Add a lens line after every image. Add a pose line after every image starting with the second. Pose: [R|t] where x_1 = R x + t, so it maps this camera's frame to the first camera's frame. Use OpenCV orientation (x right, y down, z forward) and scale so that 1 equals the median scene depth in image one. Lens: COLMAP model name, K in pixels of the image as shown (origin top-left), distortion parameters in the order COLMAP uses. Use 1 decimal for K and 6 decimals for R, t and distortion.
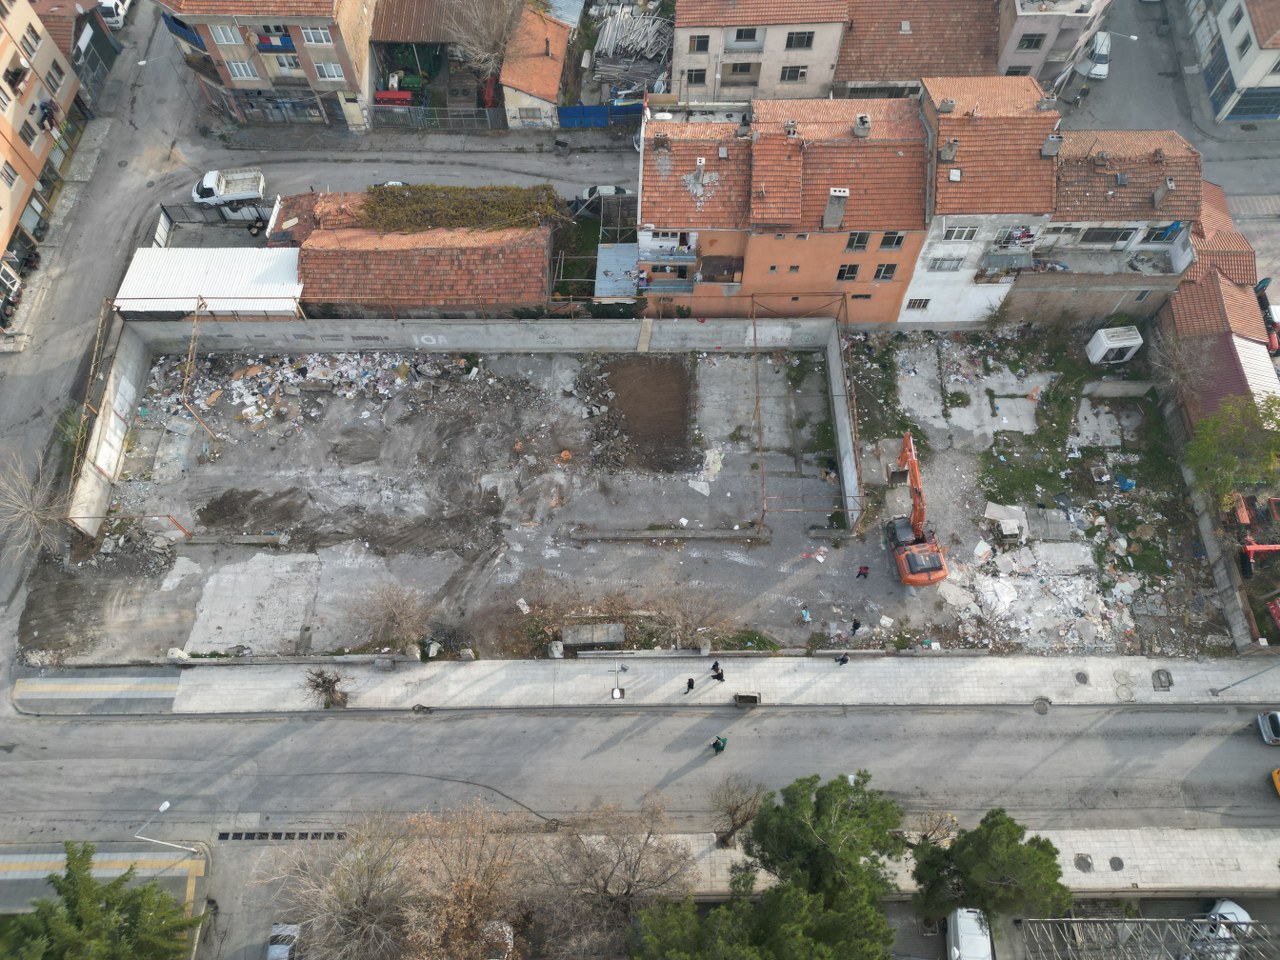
lens RADIAL K [[891.7, 0, 640.0], [0, 891.7, 480.0], [0, 0, 1]] dist [0.042155, -0.021192]
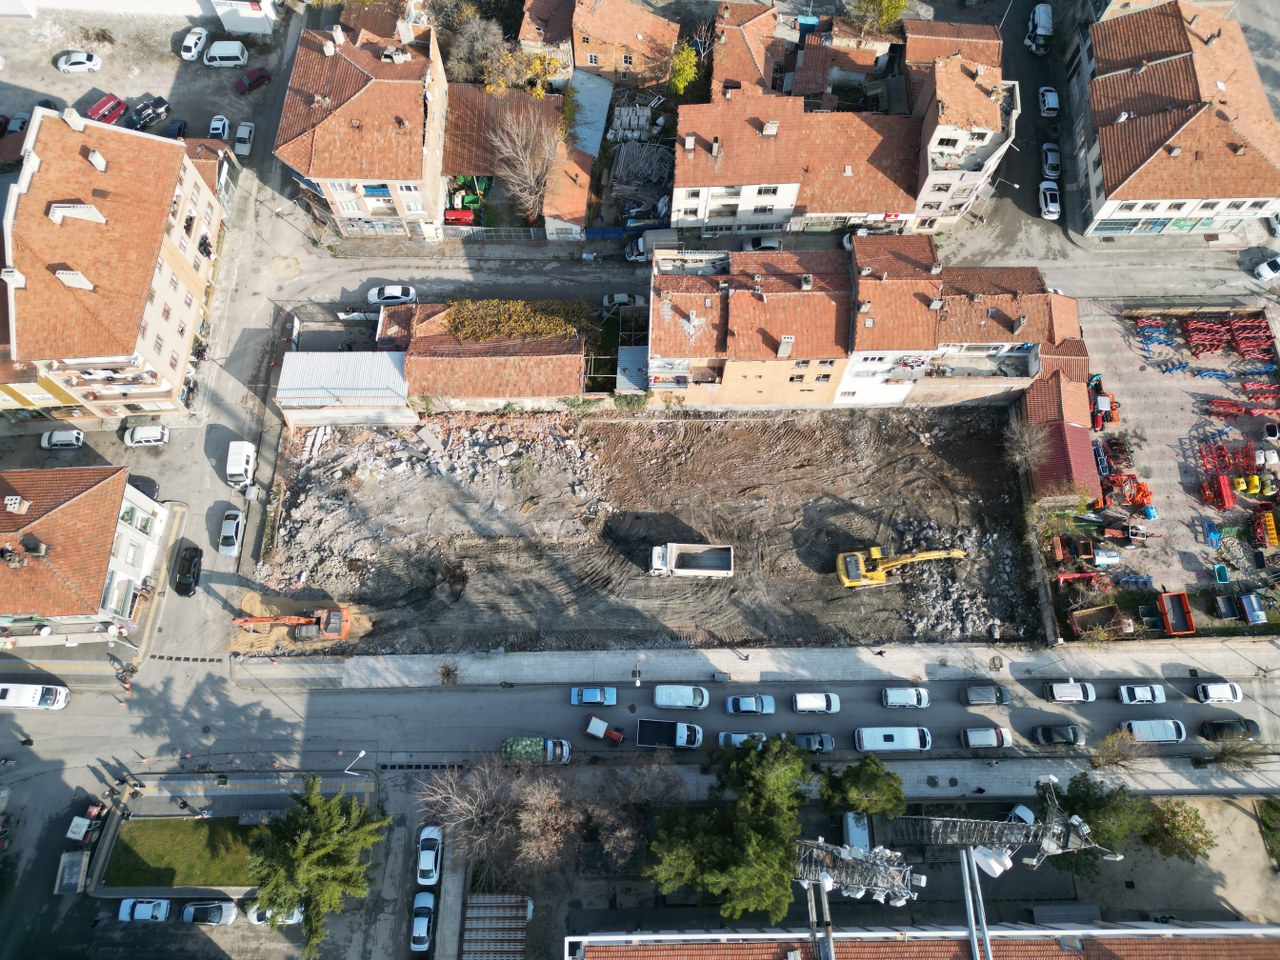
lens RADIAL K [[891.7, 0, 640.0], [0, 891.7, 480.0], [0, 0, 1]] dist [0.042155, -0.021192]
pose [[0.999957, -0.001431, 0.009113, -0.026046], [0.000447, 0.994252, 0.107063, -0.204862], [-0.009214, -0.107054, 0.994210, -0.381502]]
